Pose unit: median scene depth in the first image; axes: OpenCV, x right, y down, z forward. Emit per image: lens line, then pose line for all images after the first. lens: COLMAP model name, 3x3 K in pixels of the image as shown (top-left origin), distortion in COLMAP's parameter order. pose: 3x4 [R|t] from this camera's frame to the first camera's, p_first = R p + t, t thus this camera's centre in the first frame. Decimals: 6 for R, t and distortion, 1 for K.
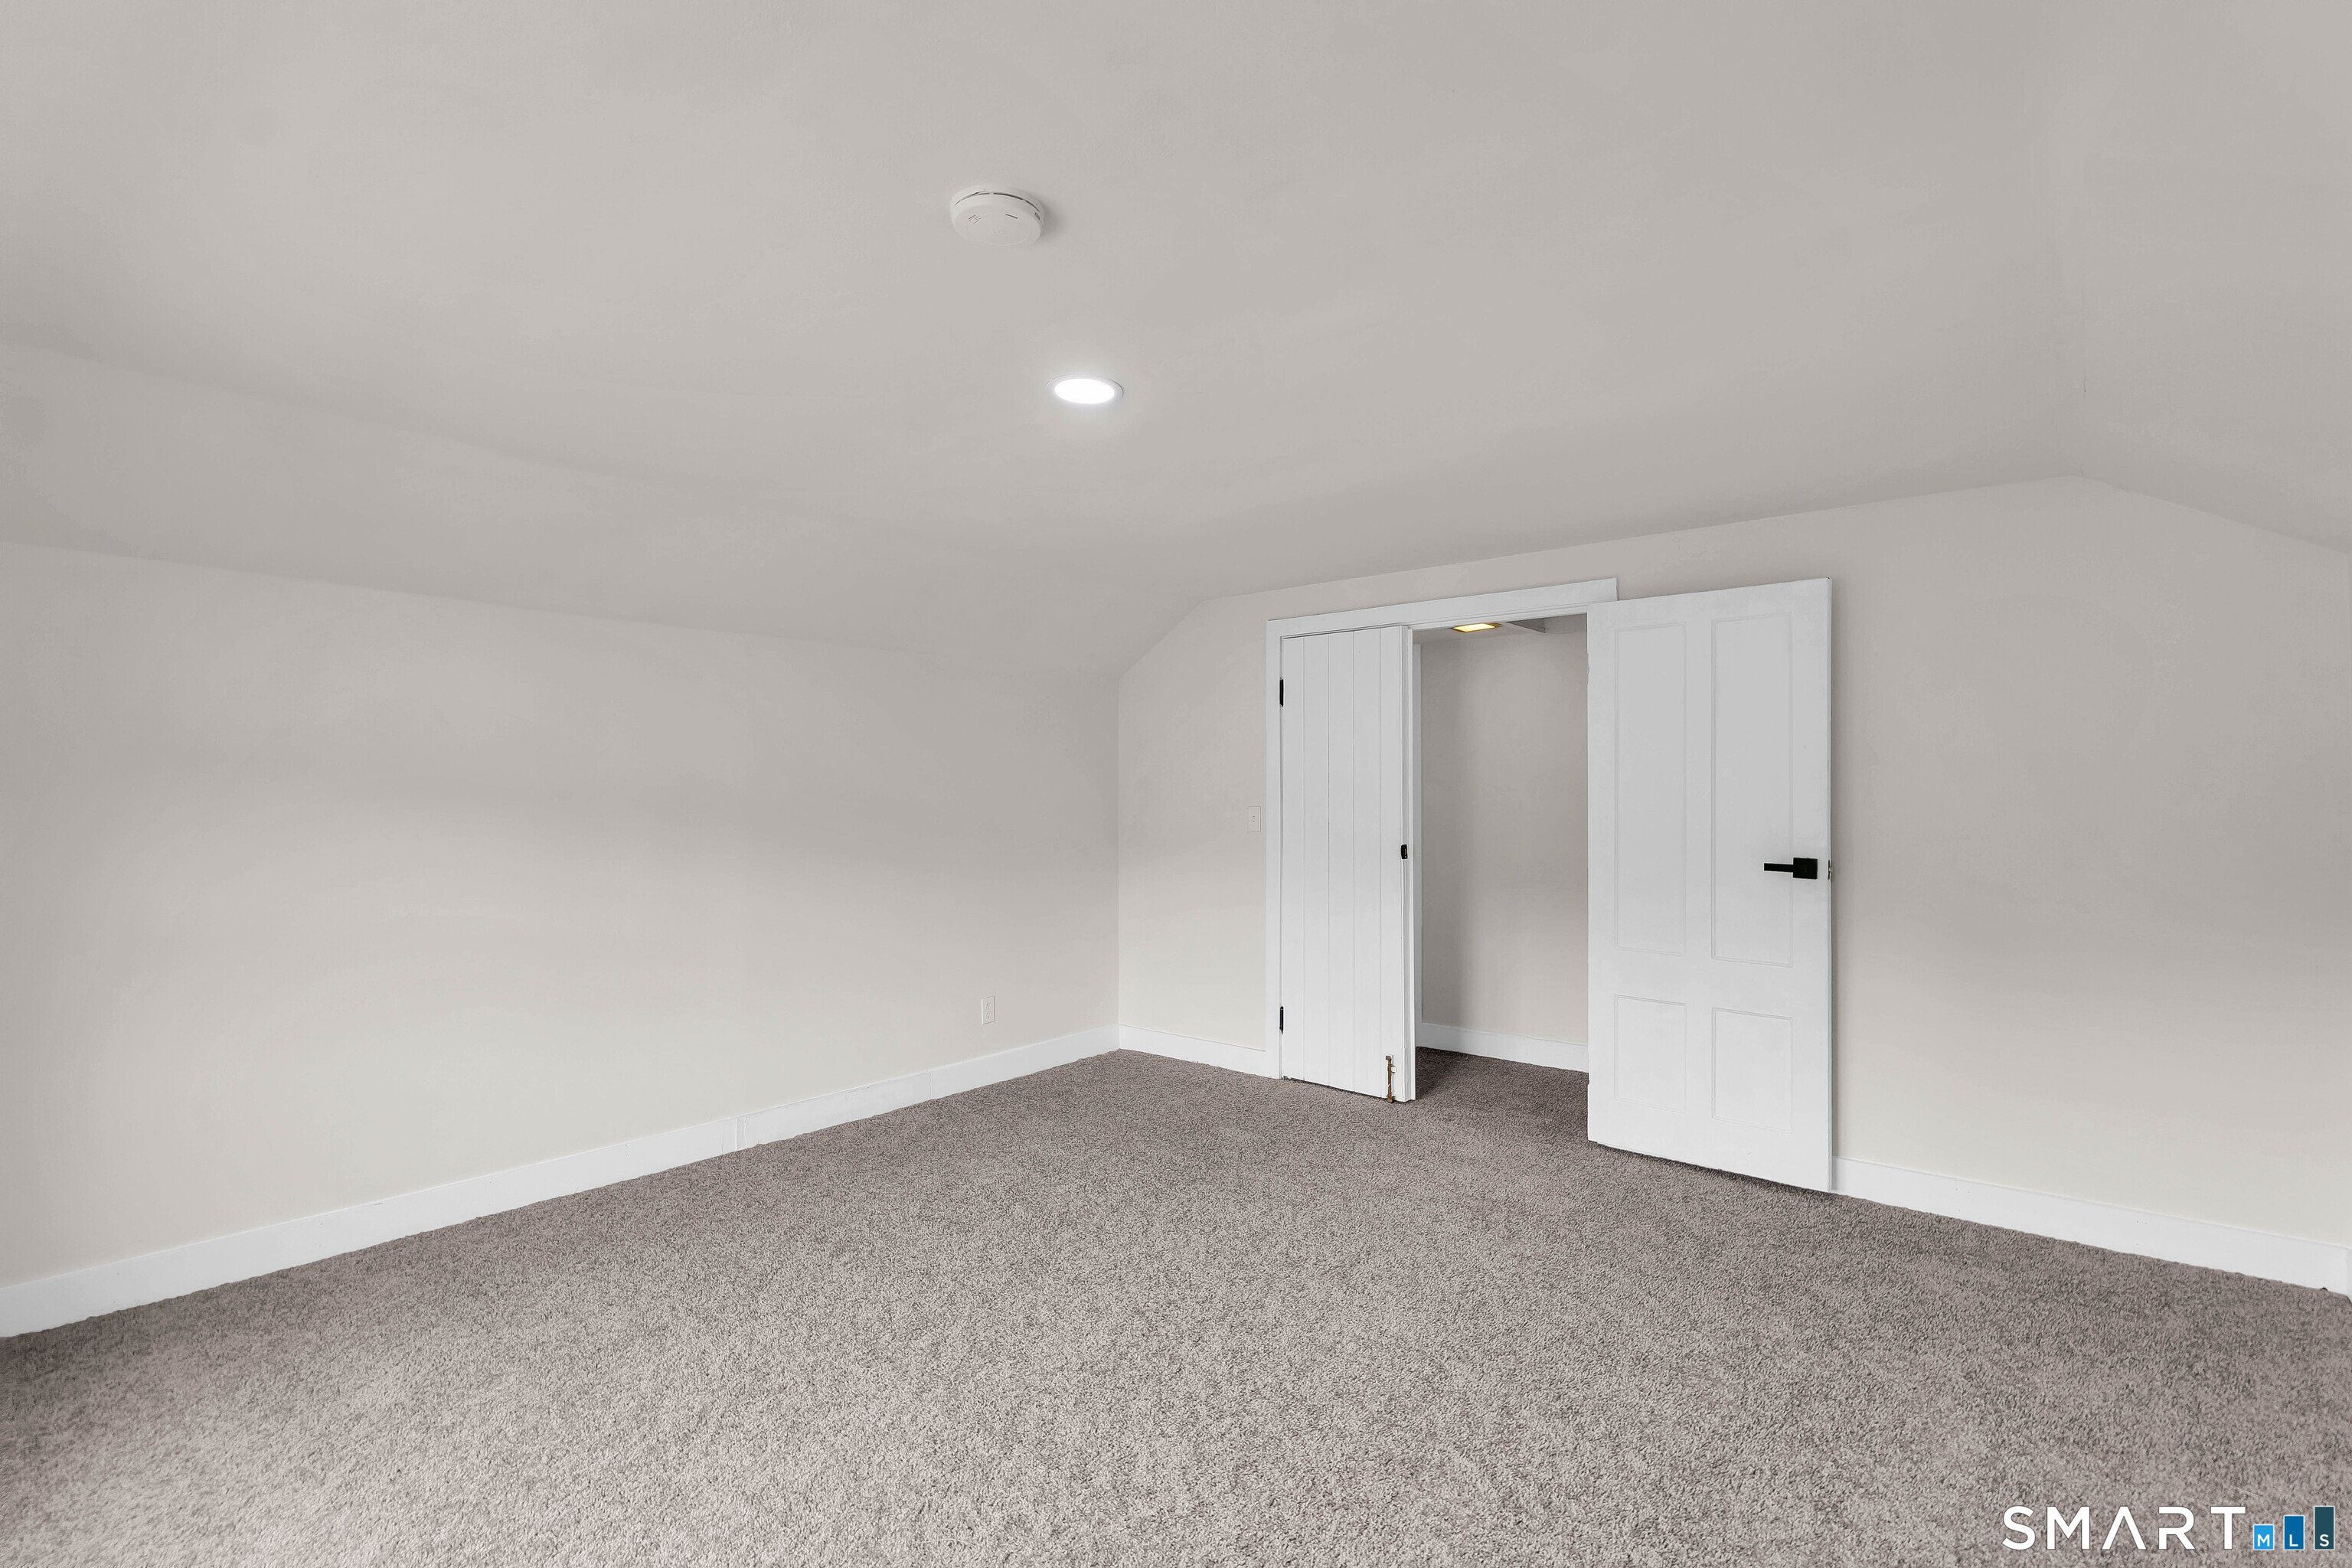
lens RADIAL K [[1114.8, 0, 1173.3], [0, 1114.8, 783.0], [0, 0, 1]] dist [0.005230, -0.002505]
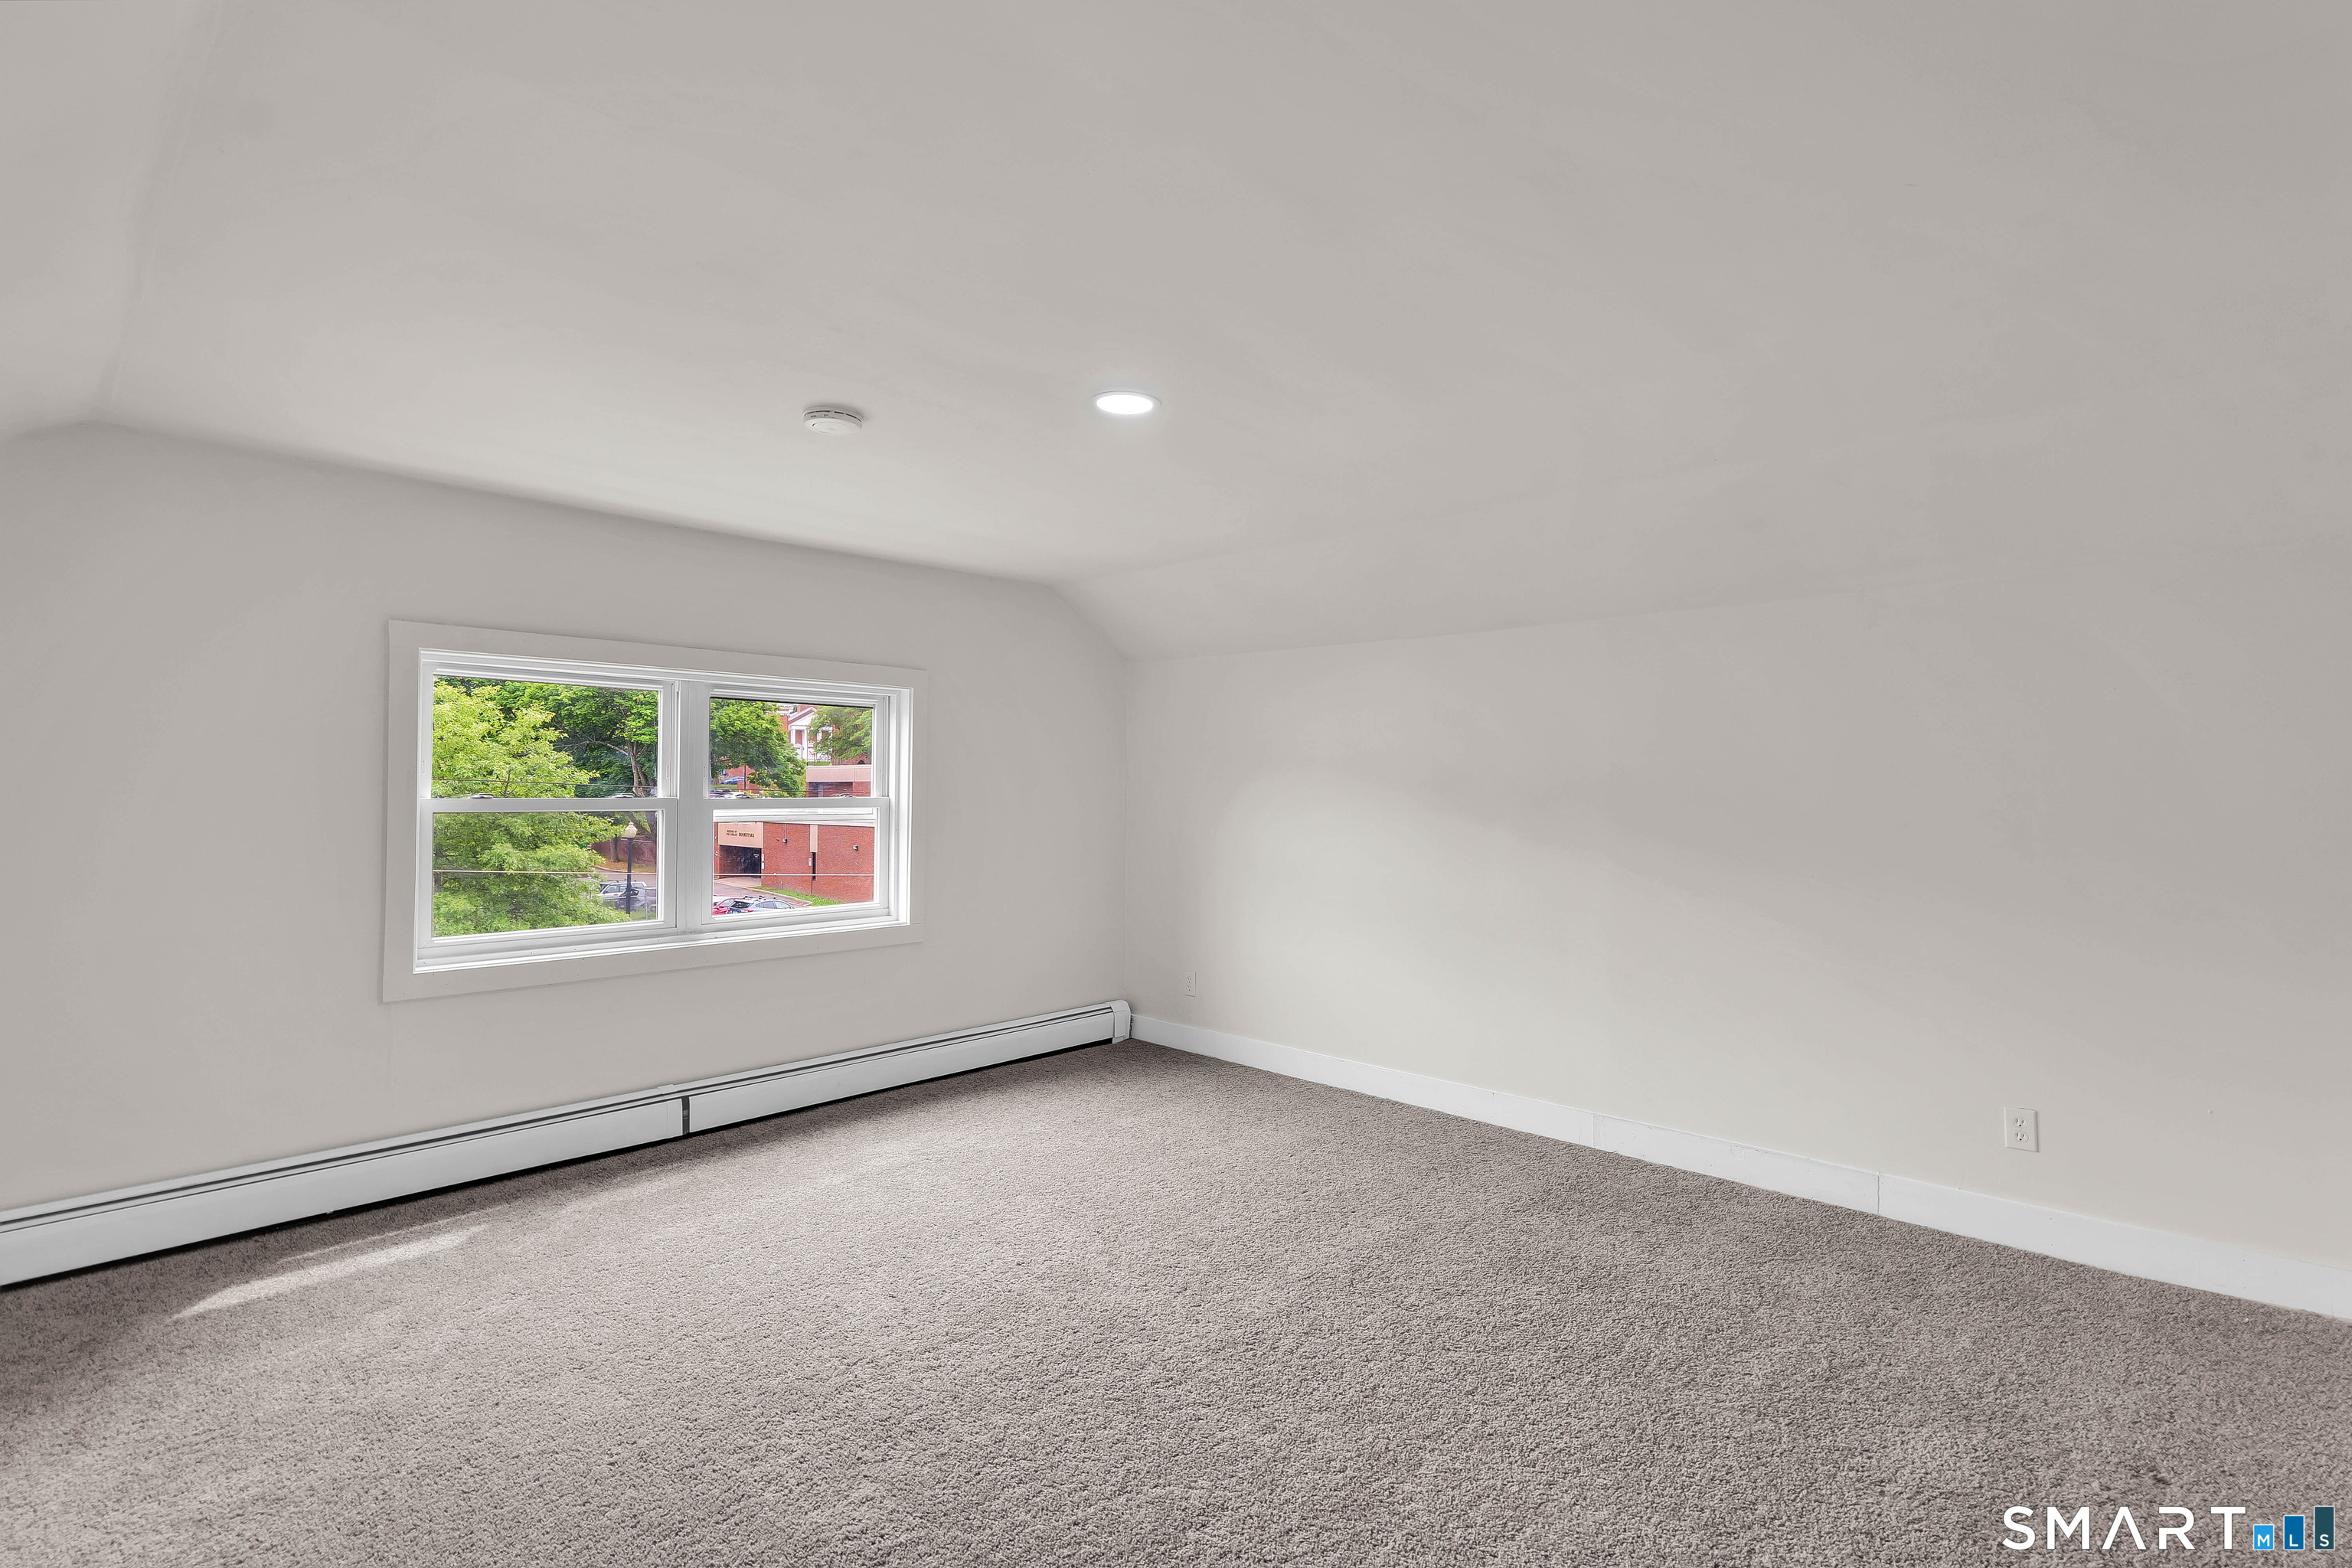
lens RADIAL K [[1114.8, 0, 1173.5], [0, 1114.8, 786.2], [0, 0, 1]] dist [0.005230, -0.002505]
pose [[-0.074693, -0.005273, -0.997193, 0.688278], [-0.003309, 0.999982, -0.005040, 0.022466], [0.997201, 0.002923, -0.074709, 0.799544]]
